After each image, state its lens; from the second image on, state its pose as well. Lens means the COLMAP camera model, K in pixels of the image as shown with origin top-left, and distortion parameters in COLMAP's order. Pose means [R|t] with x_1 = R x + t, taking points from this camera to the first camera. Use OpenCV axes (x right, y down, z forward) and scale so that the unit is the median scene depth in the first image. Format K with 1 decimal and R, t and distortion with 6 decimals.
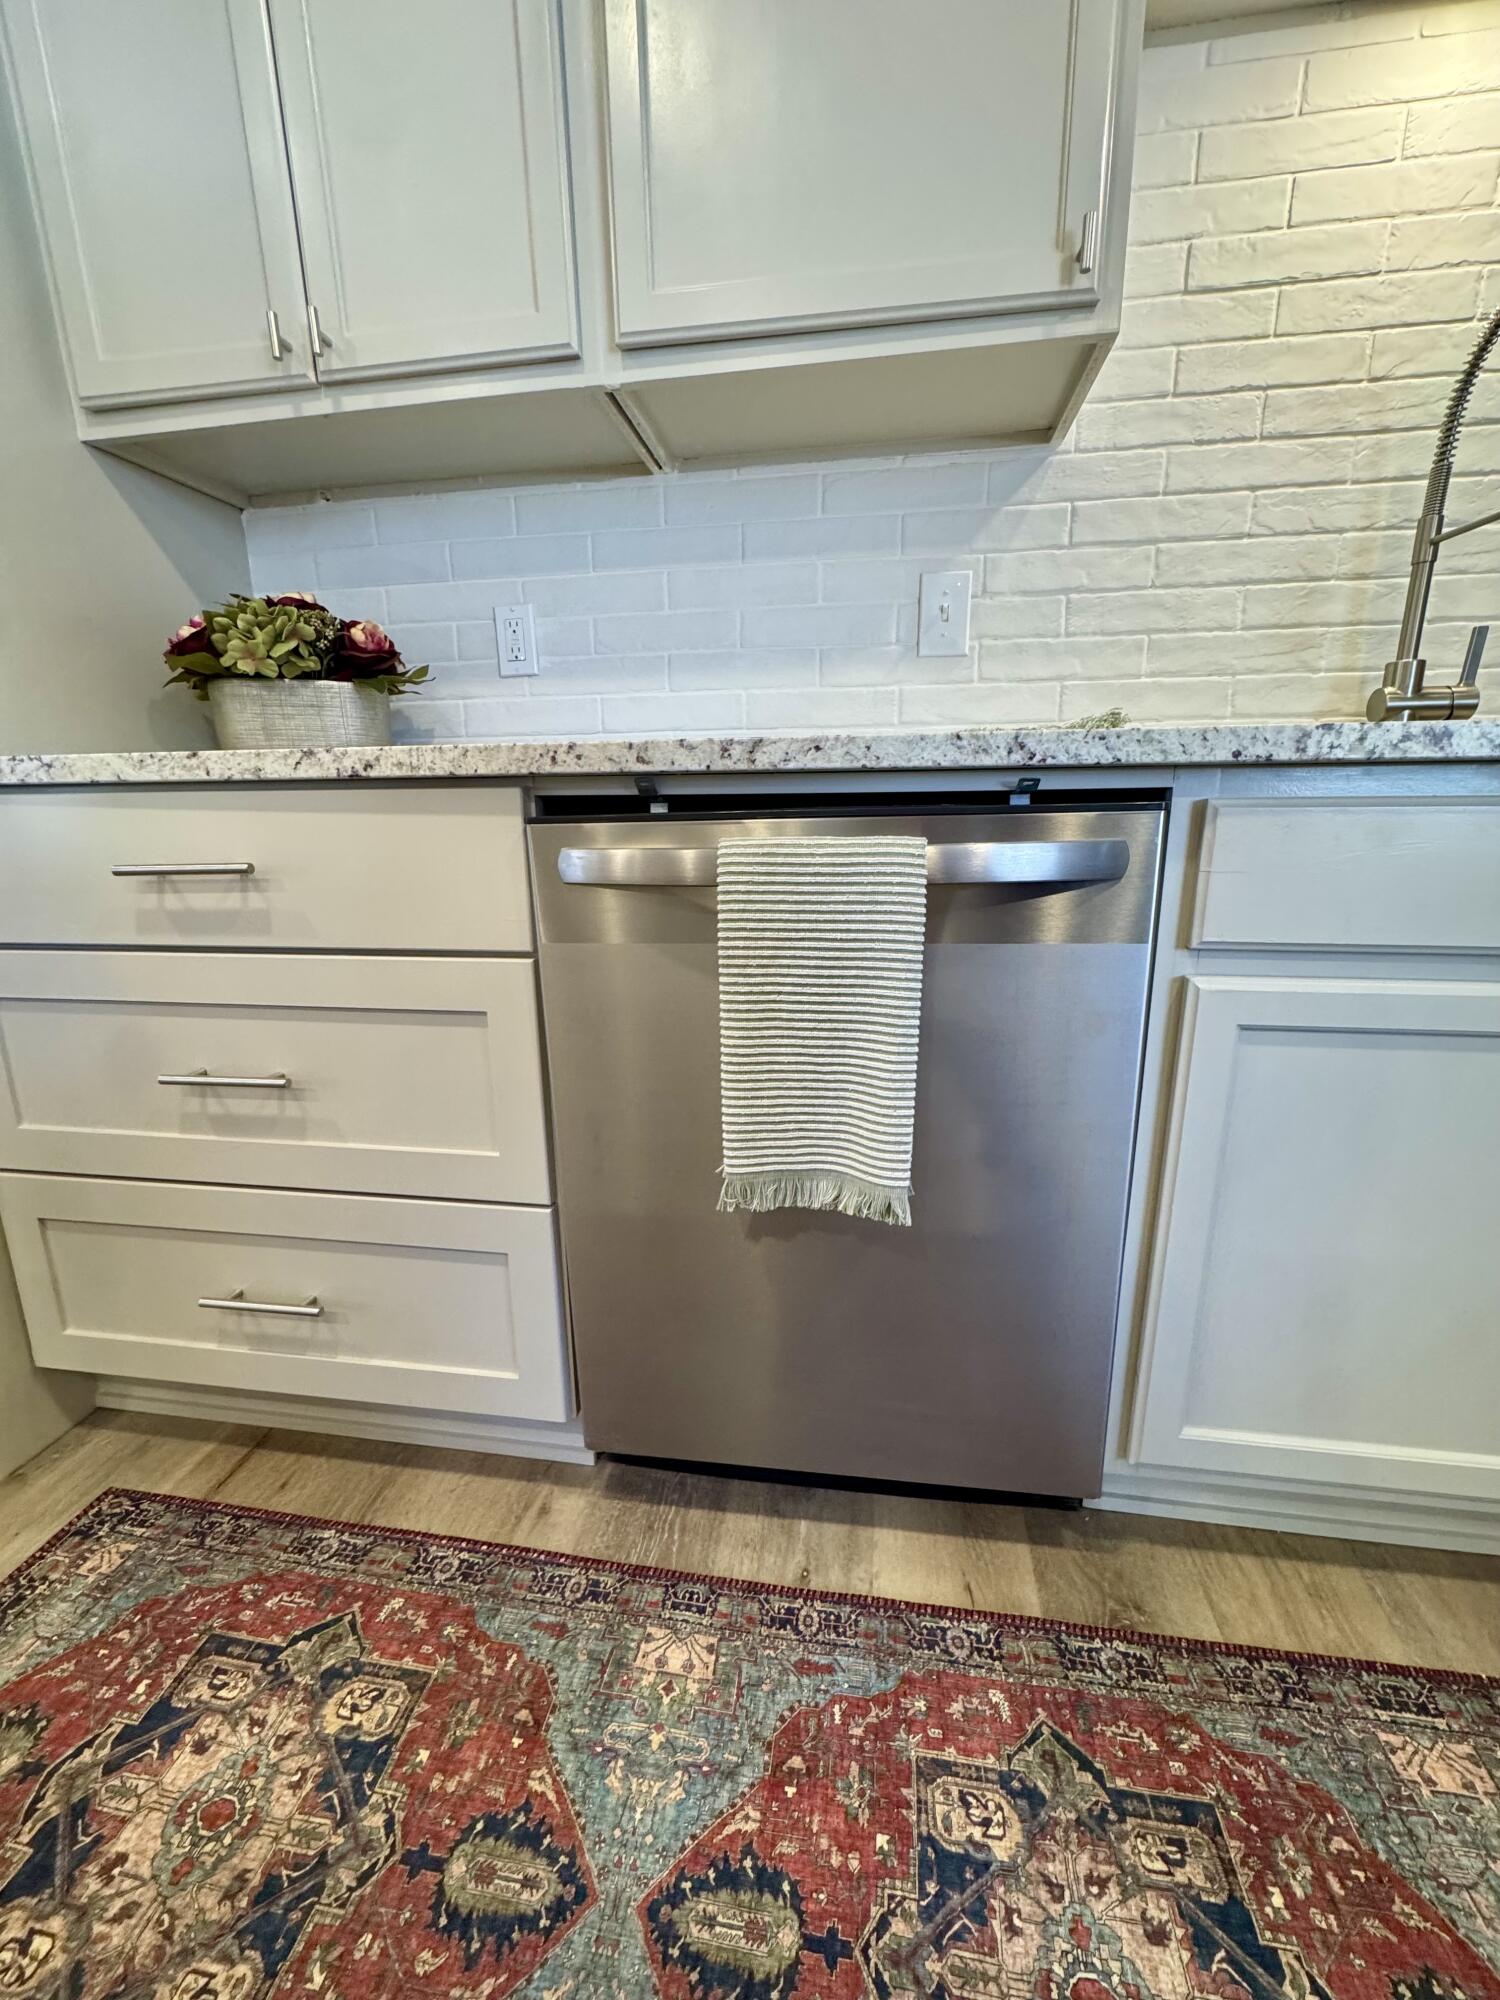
lens RADIAL K [[795.4, 0, 756.0], [0, 795.4, 998.7], [0, 0, 1]] dist [-0.003772, 0.000595]
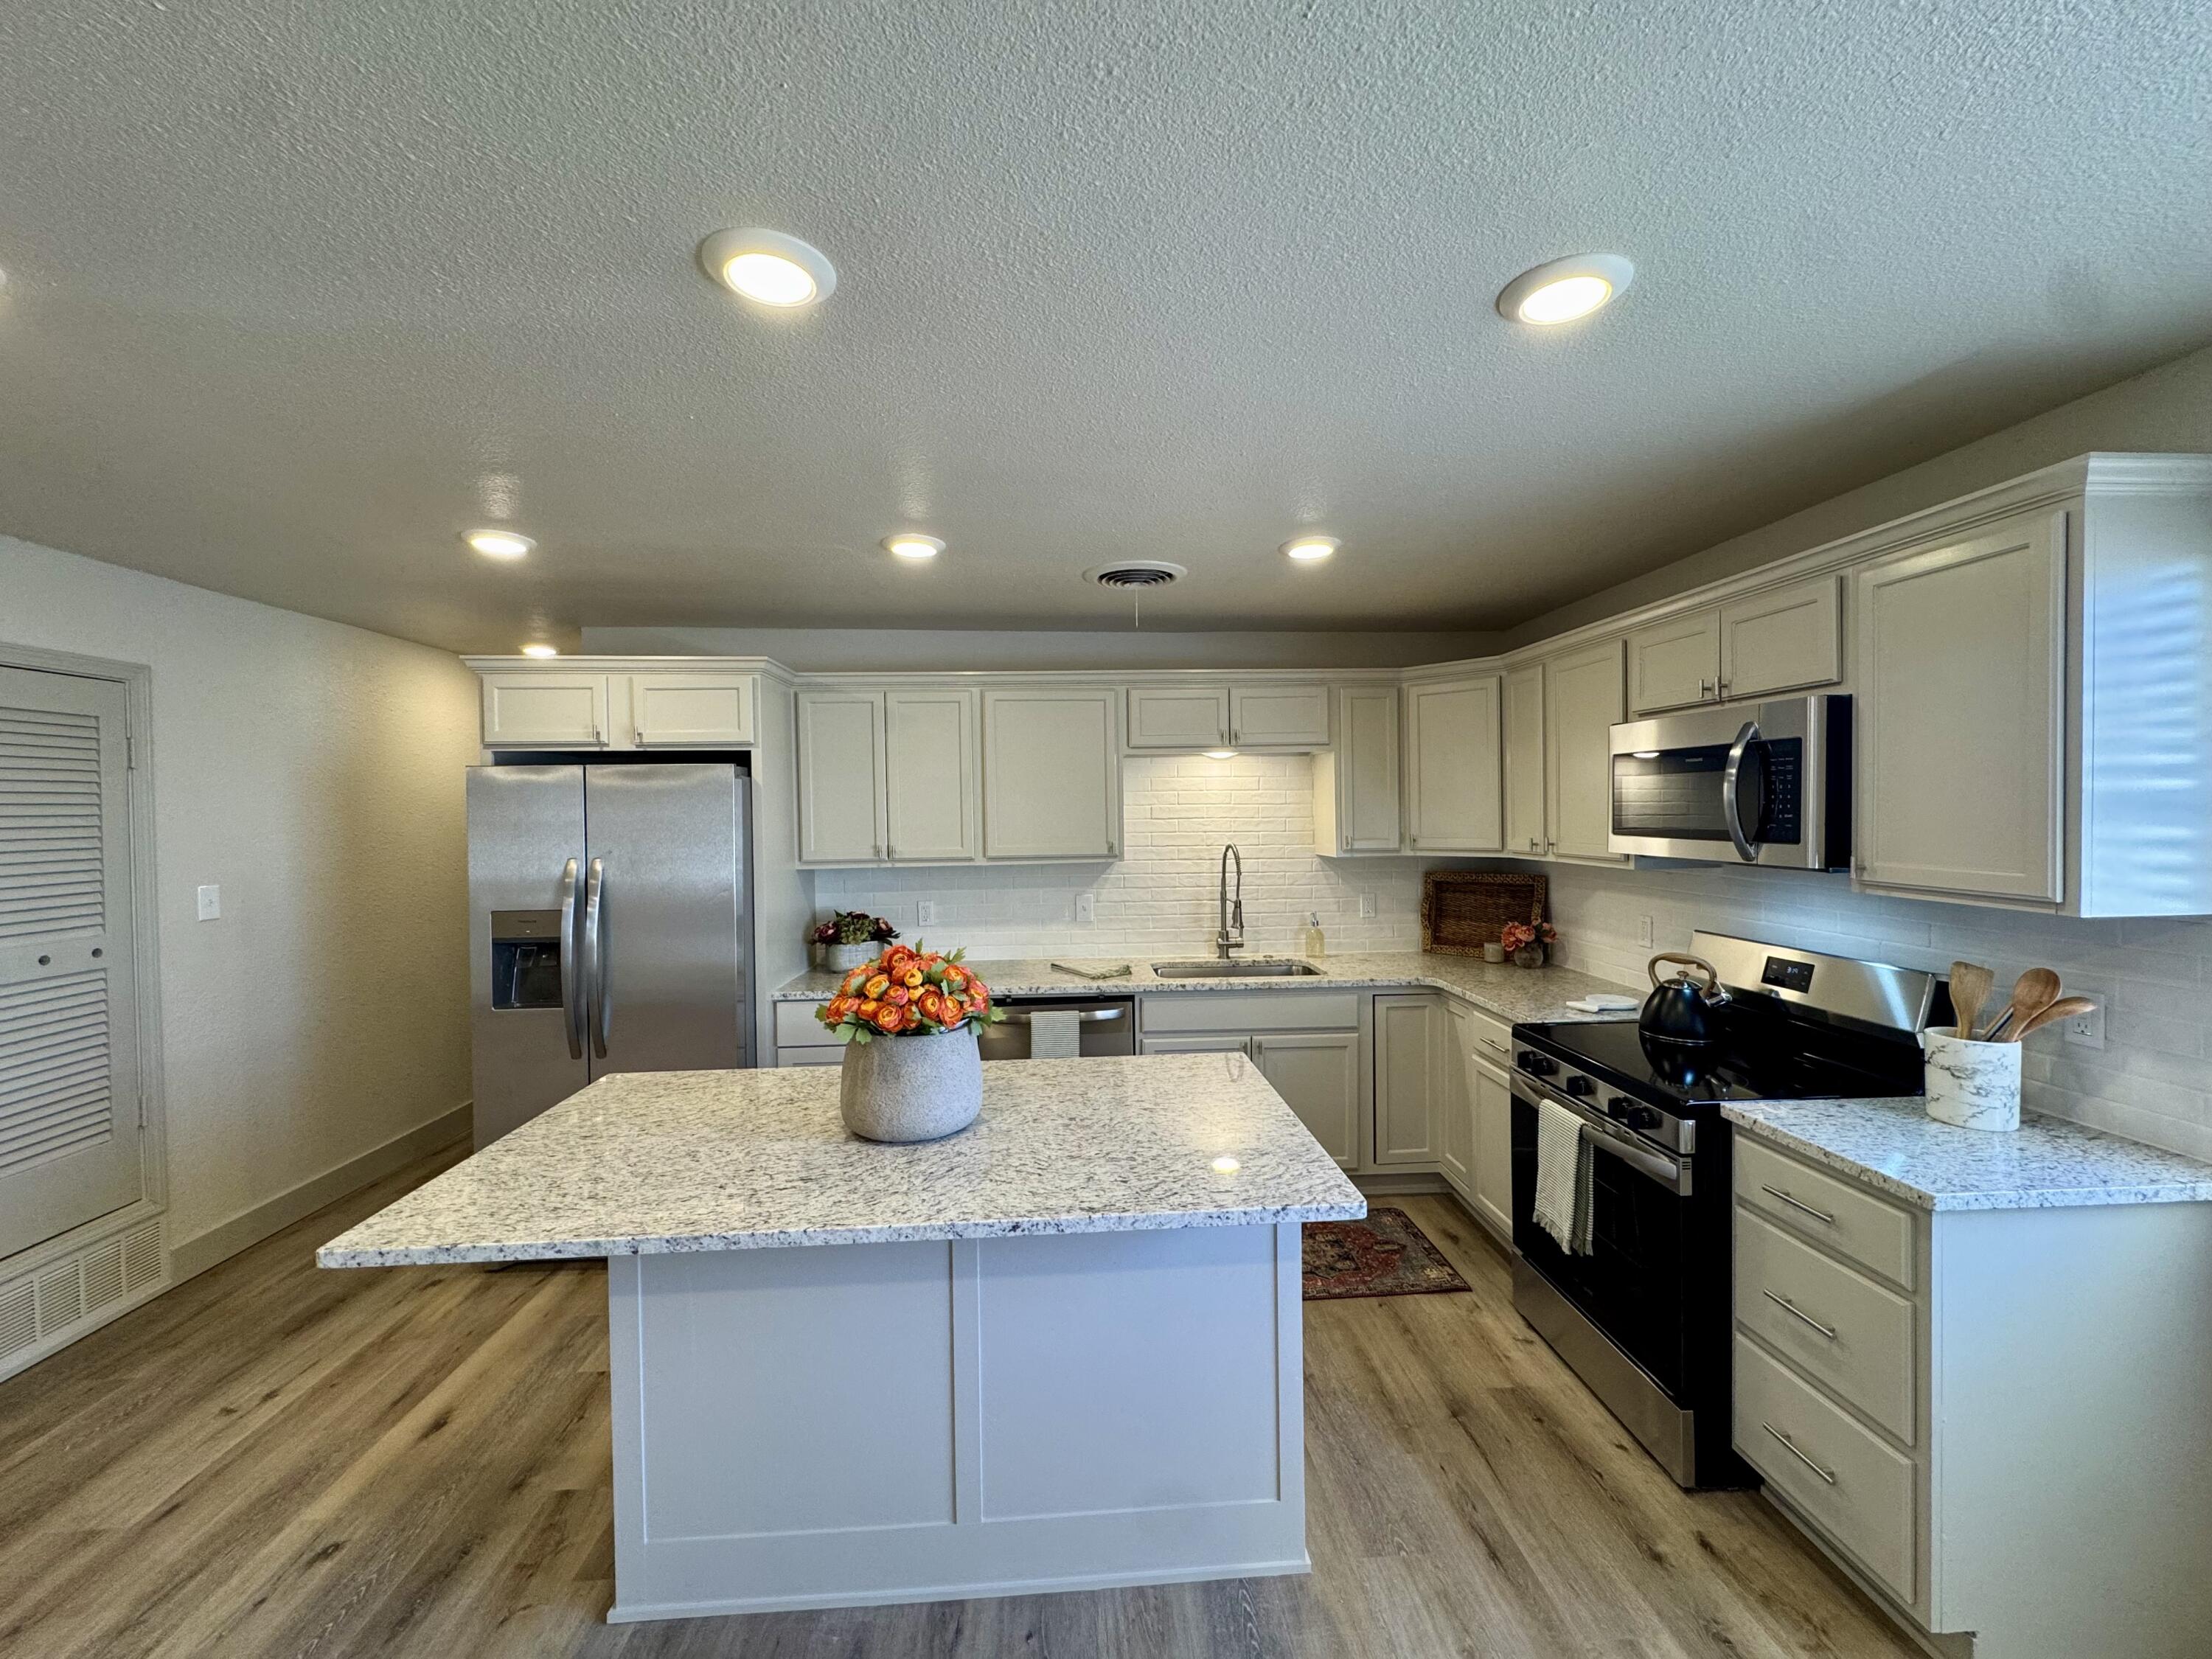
lens RADIAL K [[879.7, 0, 1104.6], [0, 879.7, 826.8], [0, 0, 1]] dist [-0.003772, 0.000595]
pose [[0.975884, -0.003914, 0.218253, -0.435743], [0.052018, 0.975205, -0.215102, -0.087739], [-0.211999, 0.221268, 0.951891, -2.391251]]
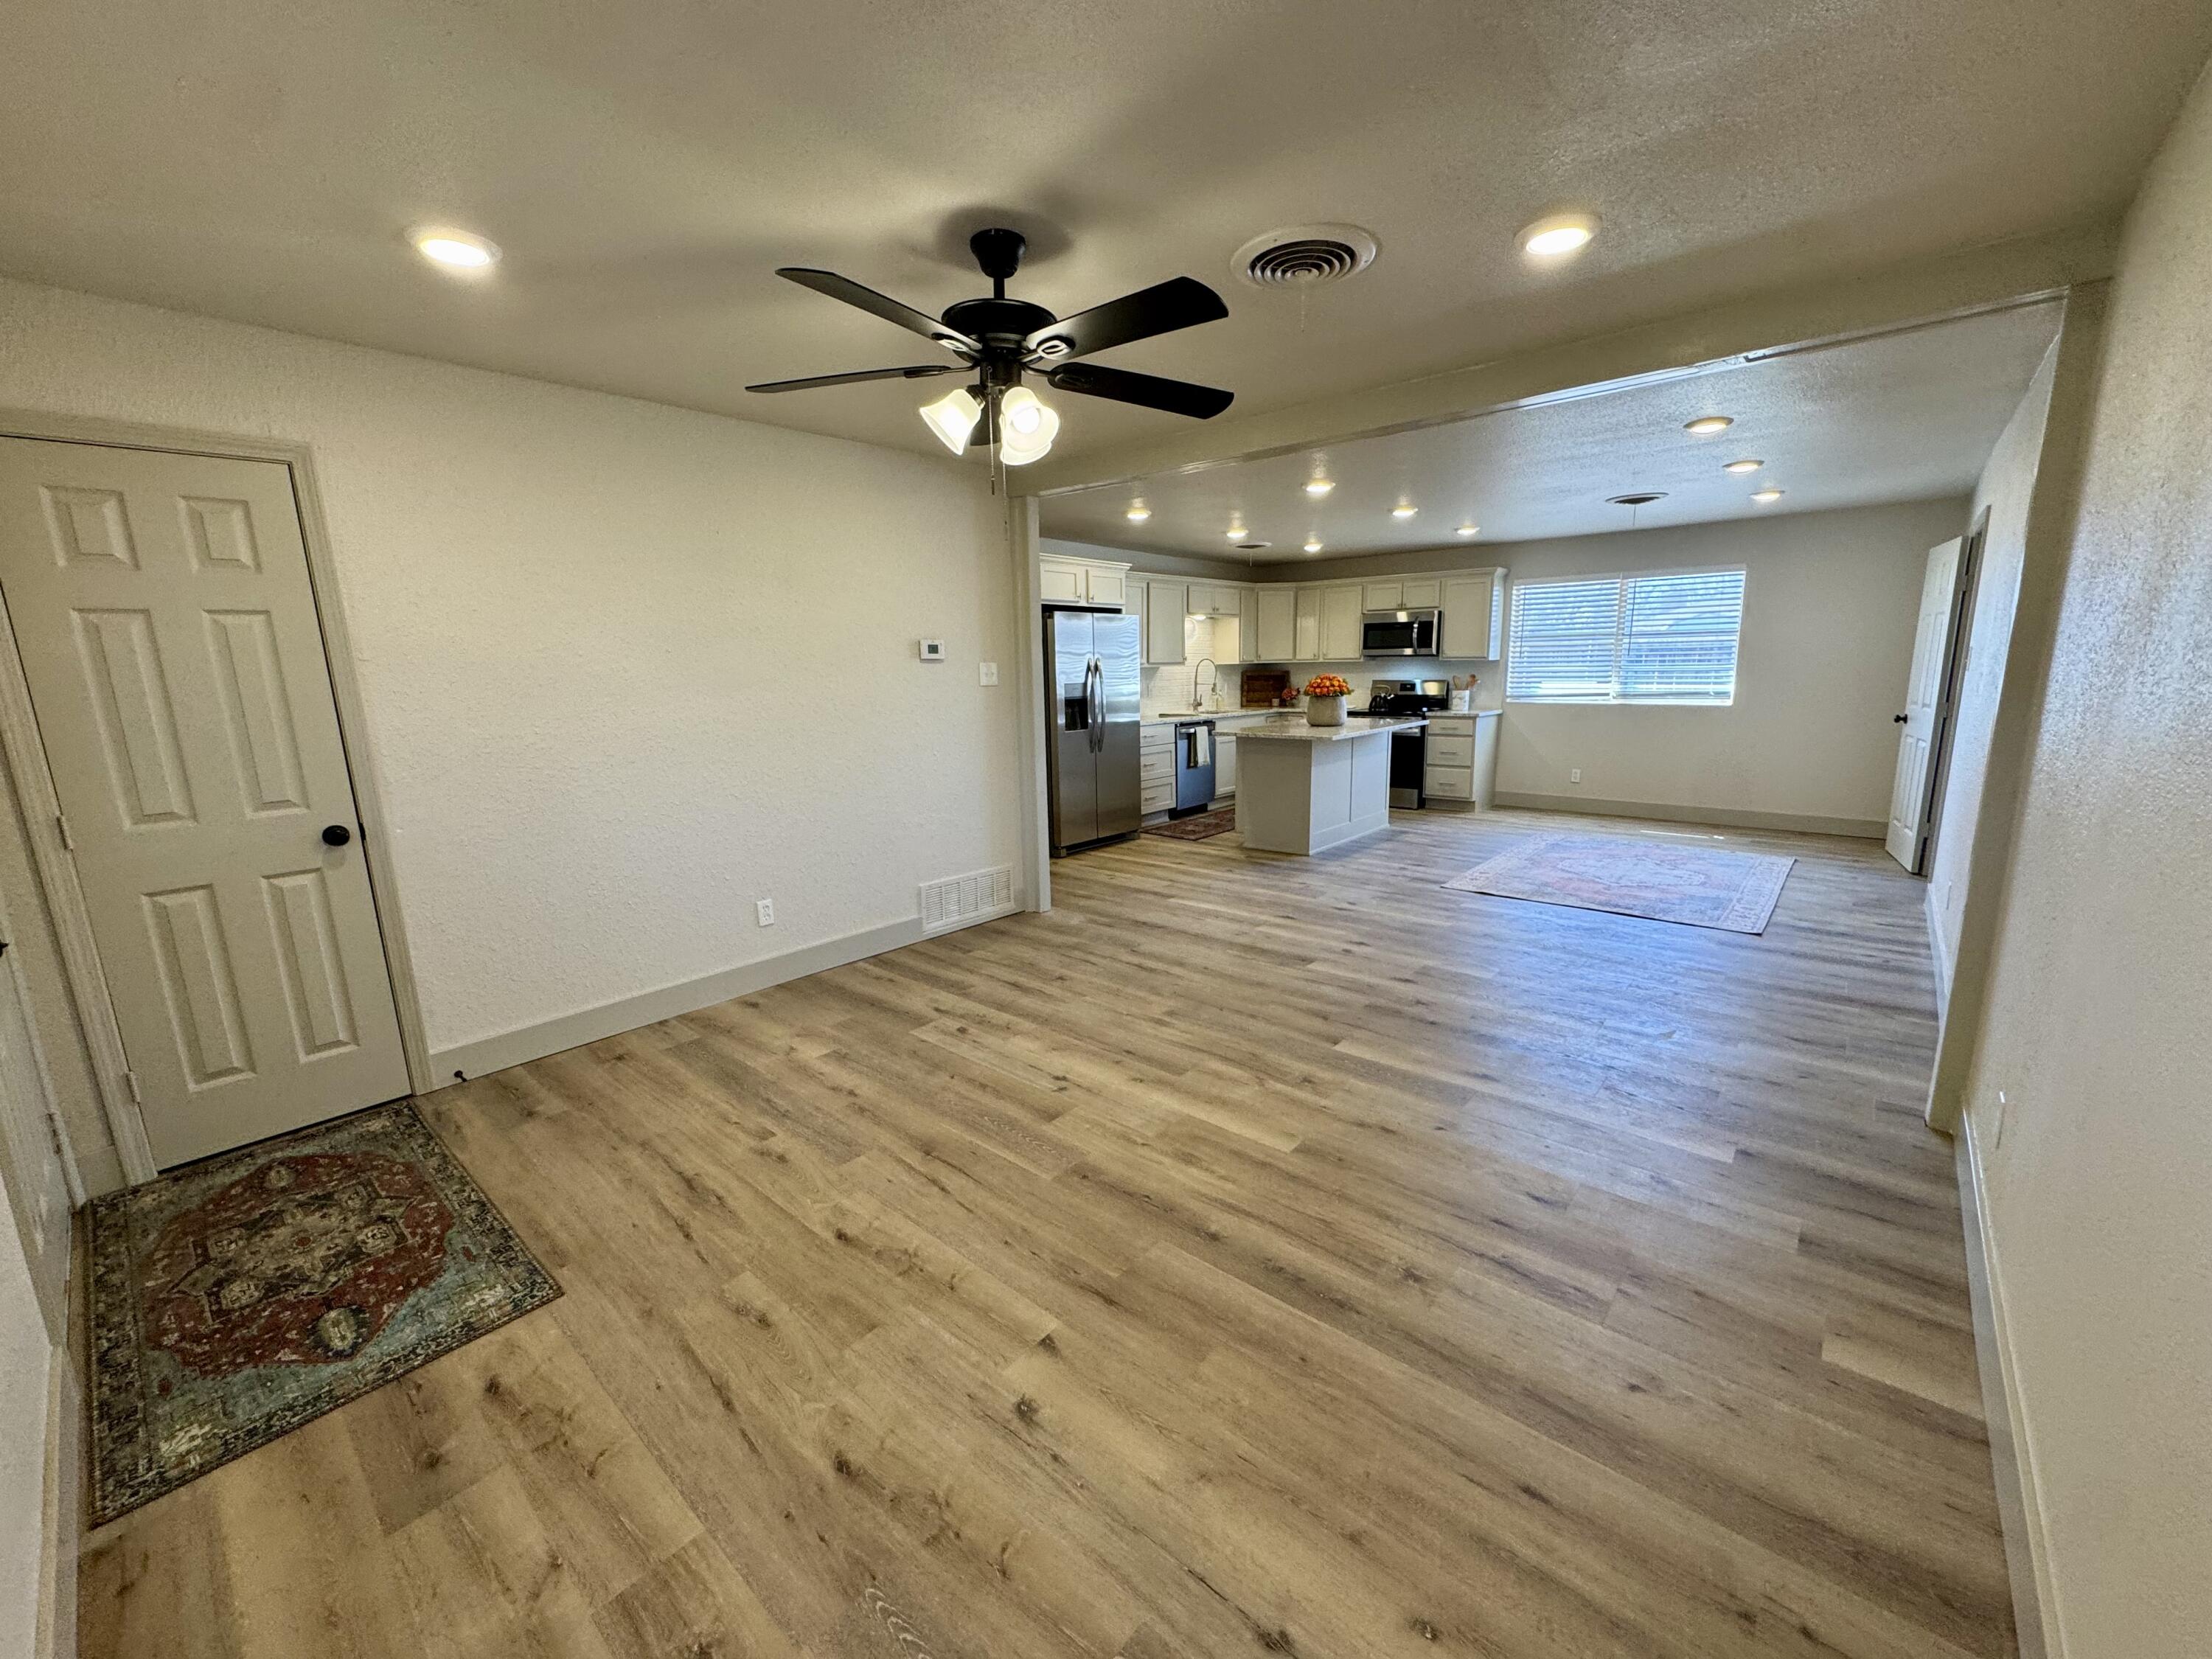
lens RADIAL K [[879.7, 0, 1105.1], [0, 879.7, 828.3], [0, 0, 1]] dist [-0.003772, 0.000595]
pose [[0.531161, -0.154025, 0.833153, -6.382752], [0.210935, 0.976416, 0.046032, 0.181563], [-0.820594, 0.151290, 0.551123, -2.522401]]
